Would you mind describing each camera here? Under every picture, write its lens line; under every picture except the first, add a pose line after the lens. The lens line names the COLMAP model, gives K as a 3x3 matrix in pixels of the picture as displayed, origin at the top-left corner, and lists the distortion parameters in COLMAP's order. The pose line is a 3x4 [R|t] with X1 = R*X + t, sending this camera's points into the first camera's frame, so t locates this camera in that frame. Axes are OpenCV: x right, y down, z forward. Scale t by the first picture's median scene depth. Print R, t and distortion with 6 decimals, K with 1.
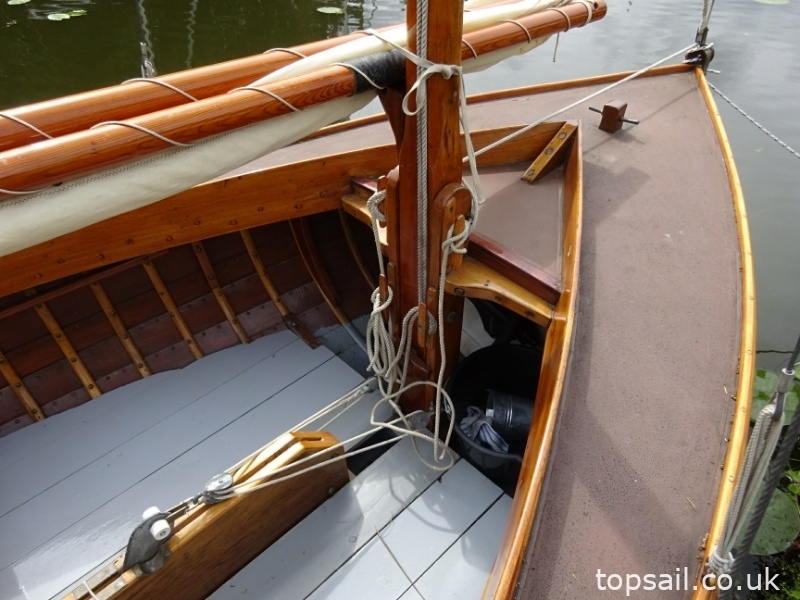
lens RADIAL K [[597.7, 0, 401.6], [0, 597.7, 332.1], [0, 0, 1]] dist [-0.002202, -0.009010]
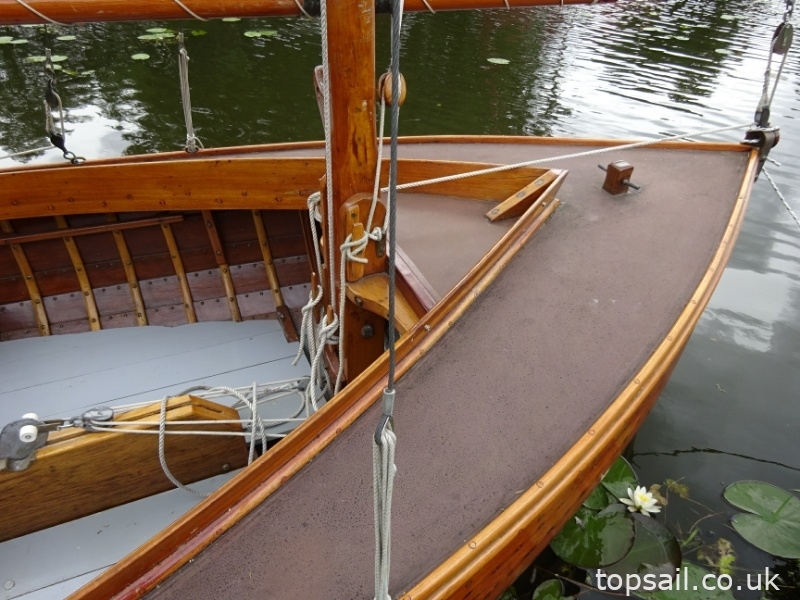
lens RADIAL K [[601.8, 0, 396.5], [0, 601.8, 330.7], [0, 0, 1]] dist [-0.000579, 0.001863]
pose [[0.931909, 0.252761, -0.260110, 0.366129], [-0.273843, 0.960593, -0.047661, 0.008453], [0.237813, 0.115645, 0.964402, 0.042091]]
